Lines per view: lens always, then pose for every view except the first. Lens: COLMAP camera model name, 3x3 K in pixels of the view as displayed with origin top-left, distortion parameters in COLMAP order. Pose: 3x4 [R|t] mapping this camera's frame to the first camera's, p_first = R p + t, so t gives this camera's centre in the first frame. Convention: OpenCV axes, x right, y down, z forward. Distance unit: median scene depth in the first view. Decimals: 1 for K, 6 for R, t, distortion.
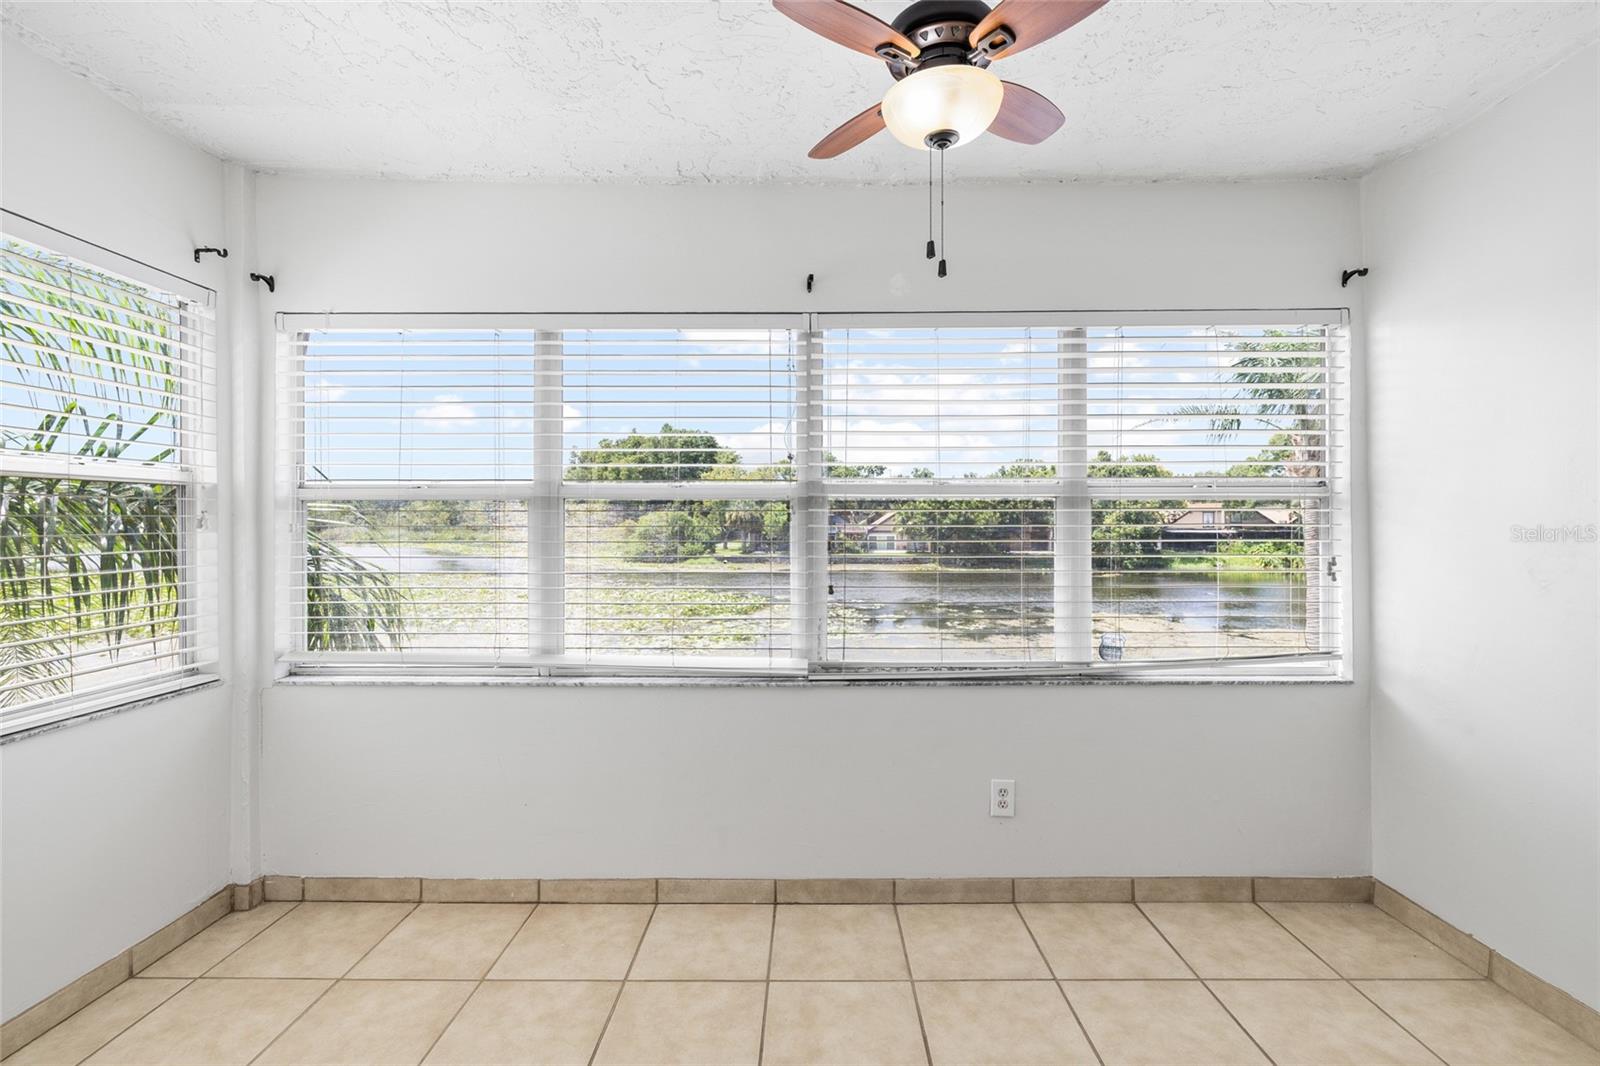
lens RADIAL K [[682.2, 0, 808.2], [0, 682.2, 522.1], [0, 0, 1]] dist [-0.002411, 0.000164]
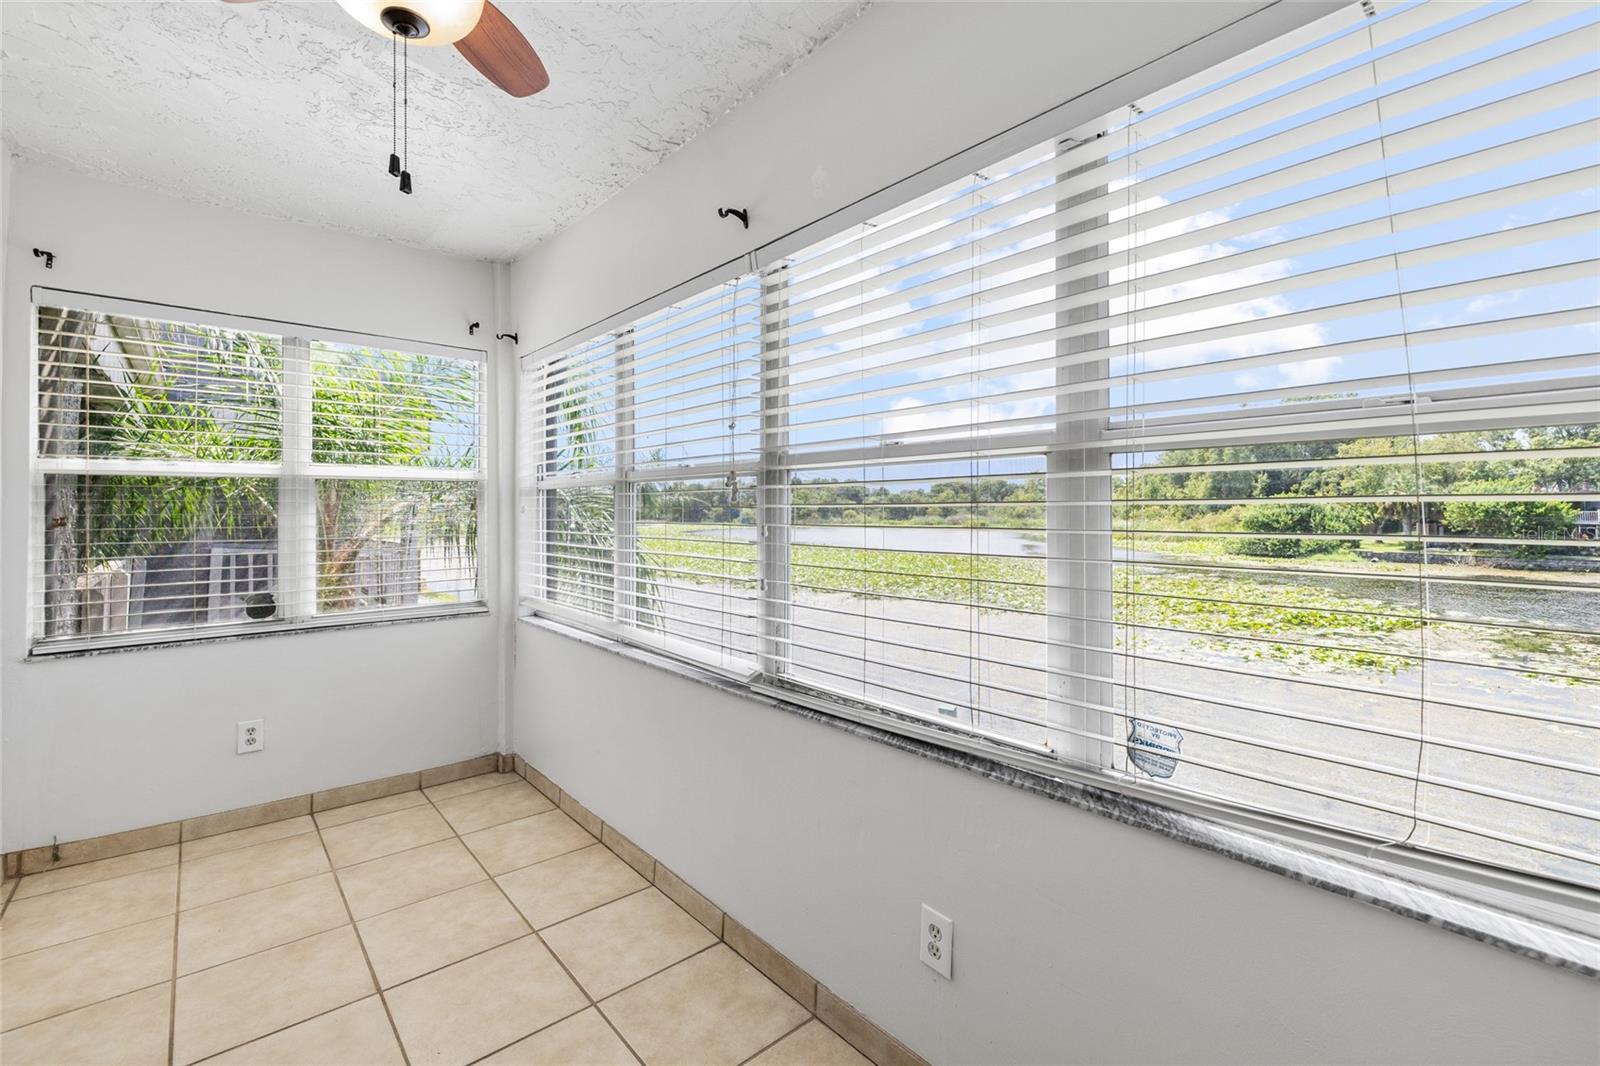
lens RADIAL K [[682.2, 0, 801.9], [0, 682.2, 503.7], [0, 0, 1]] dist [-0.002411, 0.000164]
pose [[0.669417, -0.007858, -0.742845, 0.669638], [0.002083, 0.999960, -0.008700, 0.010200], [0.742884, 0.004276, 0.669407, 0.490768]]
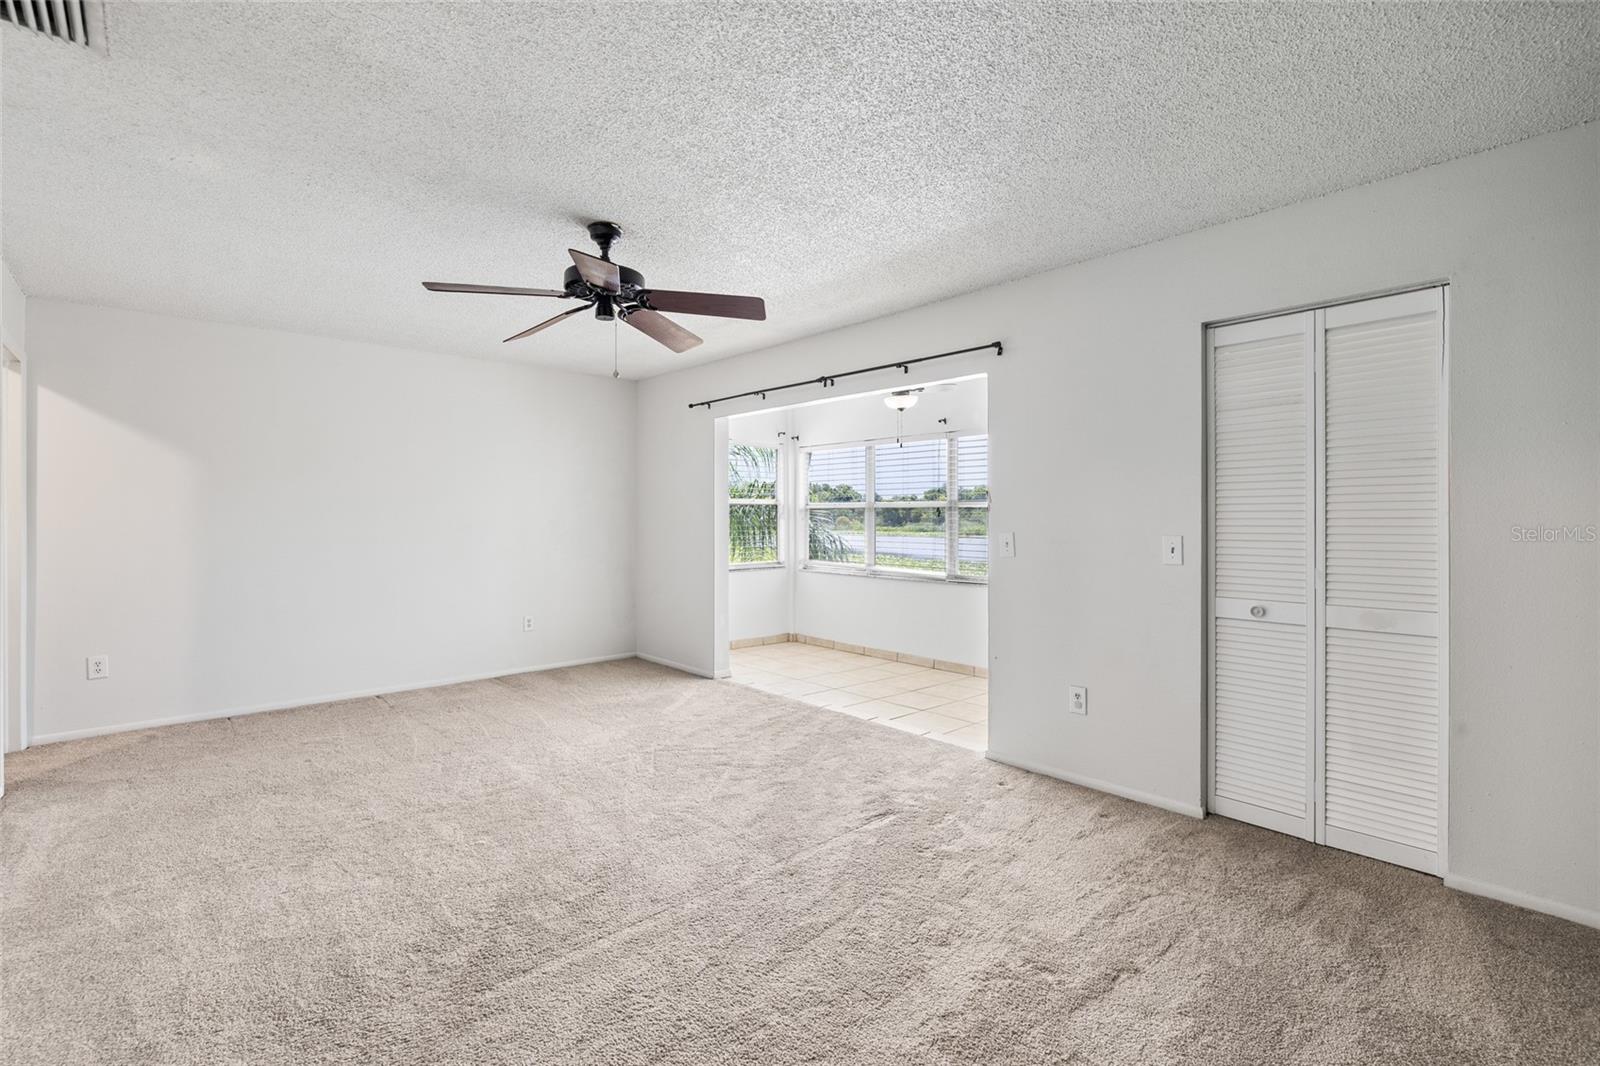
lens RADIAL K [[709.7, 0, 806.8], [0, 709.7, 522.0], [0, 0, 1]] dist [-0.006565, 0.001092]
pose [[0.687003, 0.007364, -0.726617, 1.537075], [-0.000574, 0.999954, 0.009591, -0.006237], [0.726654, -0.006172, 0.686976, -1.145071]]
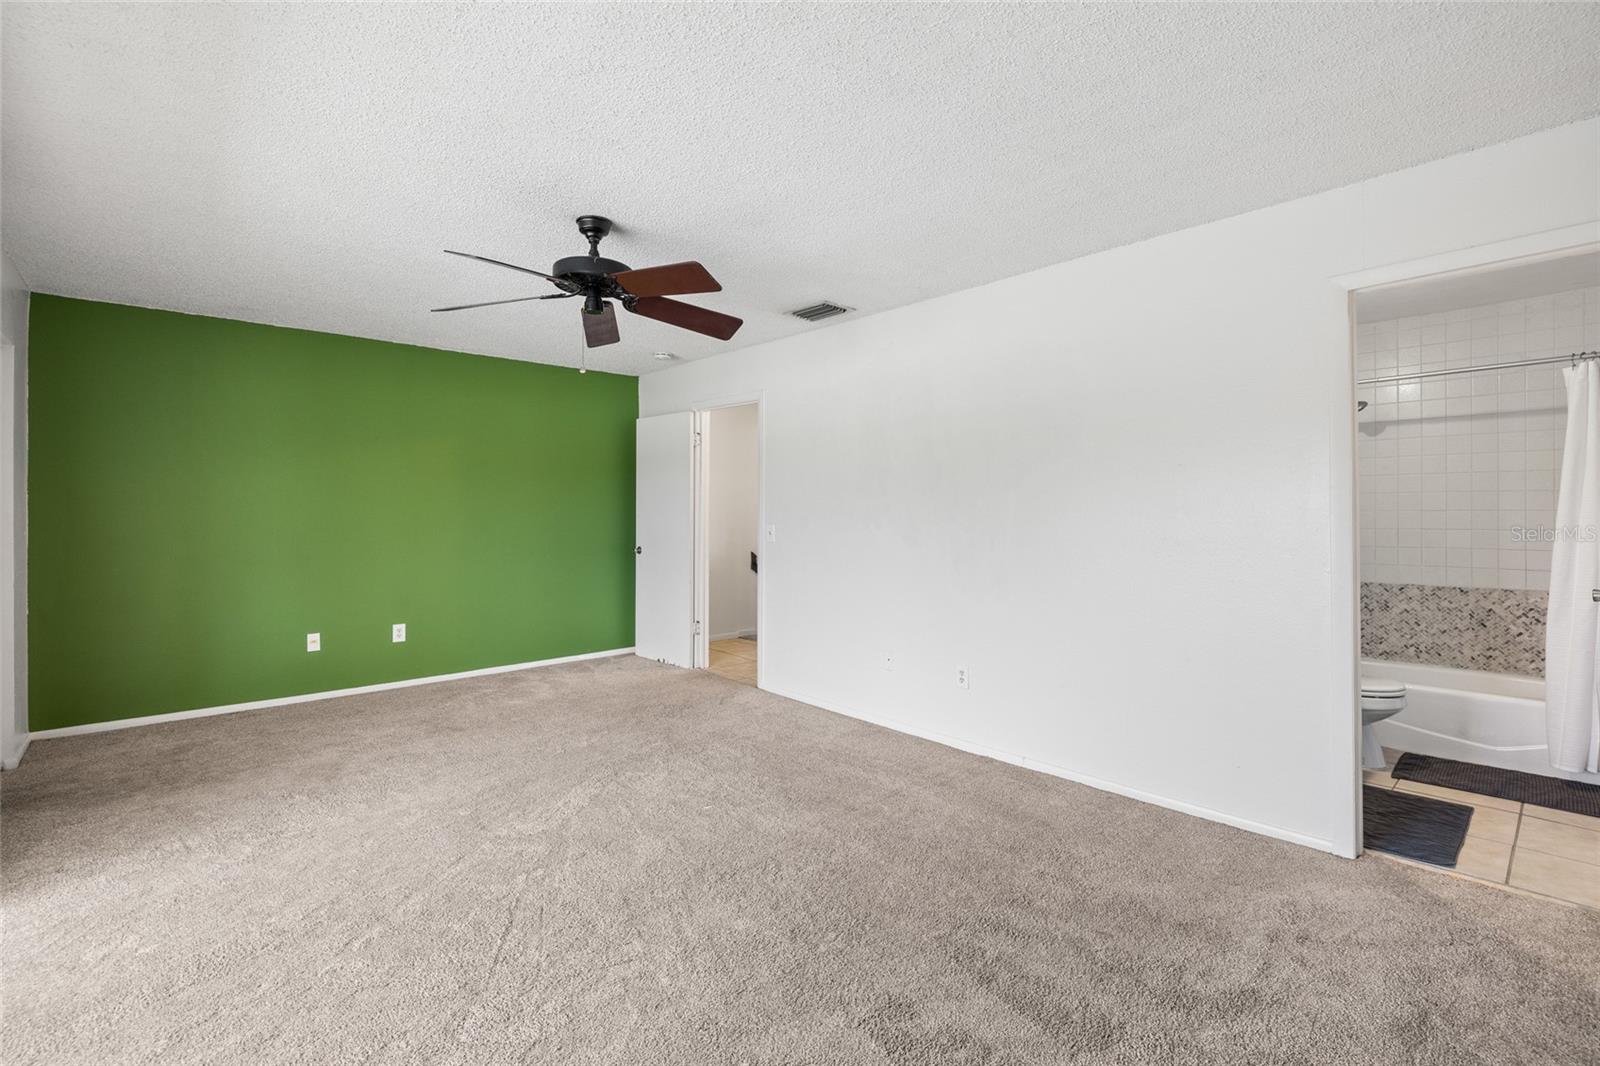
lens RADIAL K [[709.7, 0, 801.3], [0, 709.7, 518.7], [0, 0, 1]] dist [-0.006565, 0.001092]
pose [[-0.687841, -0.005583, 0.725840, -0.716250], [-0.000287, 0.999972, 0.007420, 0.000226], [-0.725862, 0.004896, -0.687823, 0.025475]]
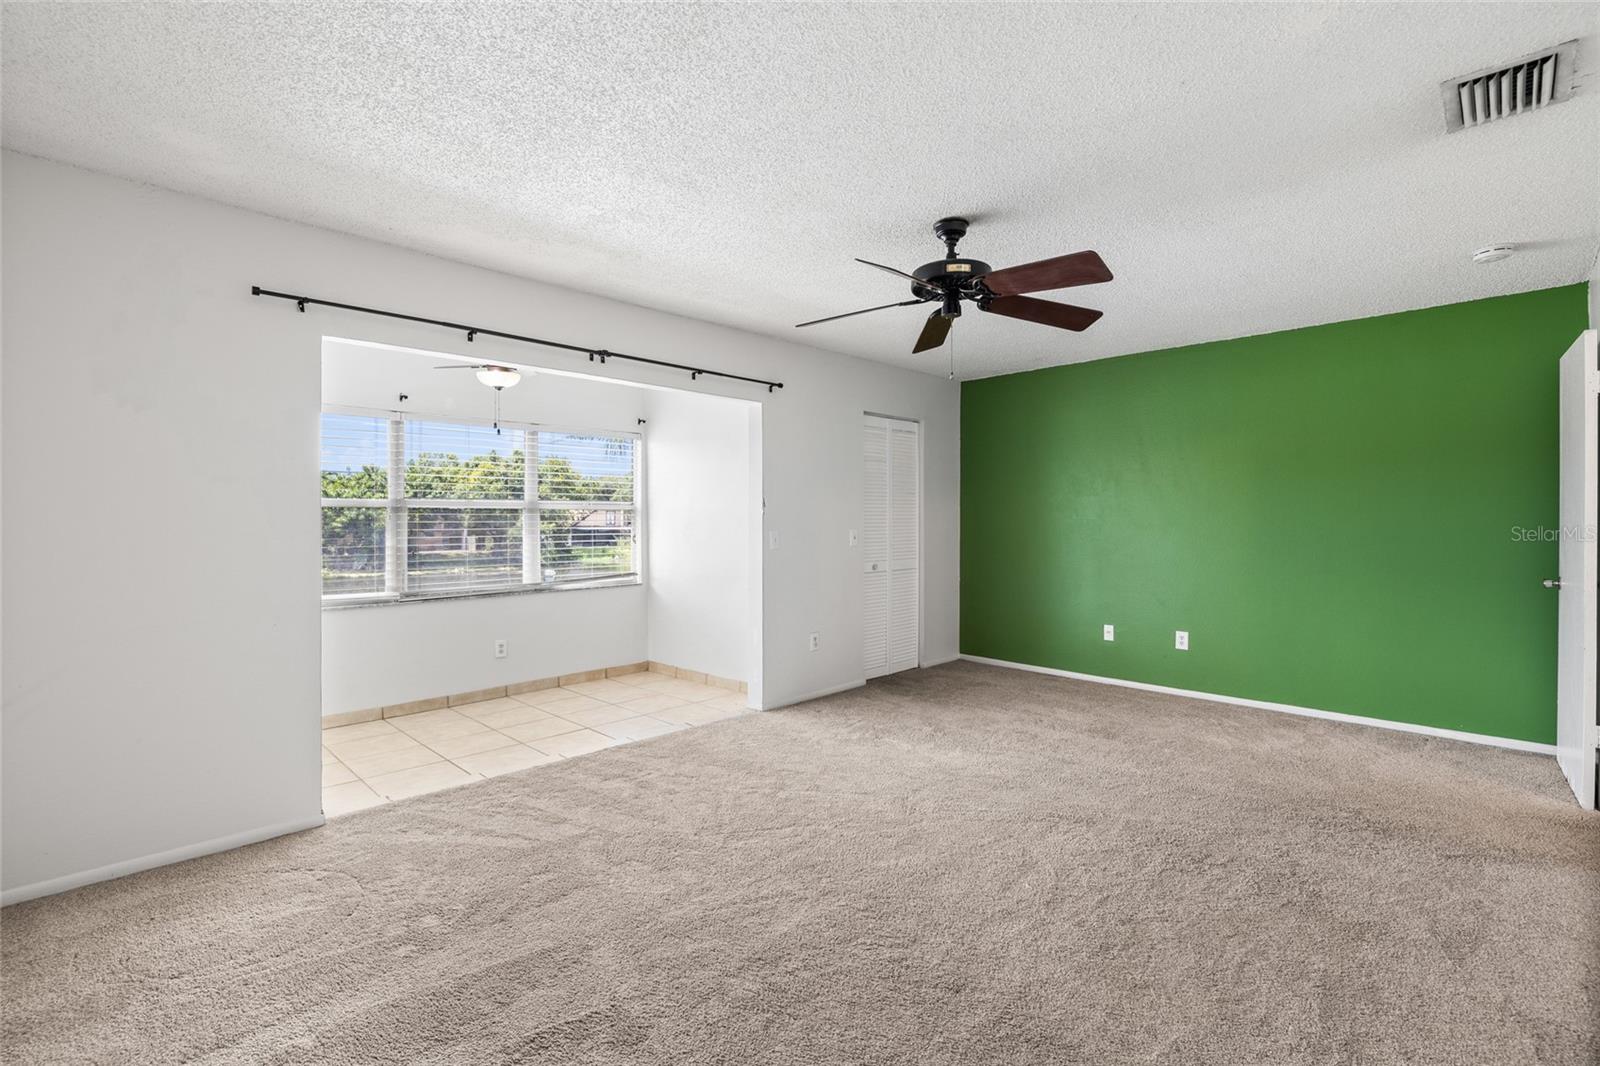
lens RADIAL K [[709.7, 0, 798.9], [0, 709.7, 520.9], [0, 0, 1]] dist [-0.006565, 0.001092]
pose [[0.705281, -0.002085, 0.708925, -0.630520], [0.001319, 0.999998, 0.001629, 0.001453], [-0.708927, -0.000213, 0.705282, -1.228326]]
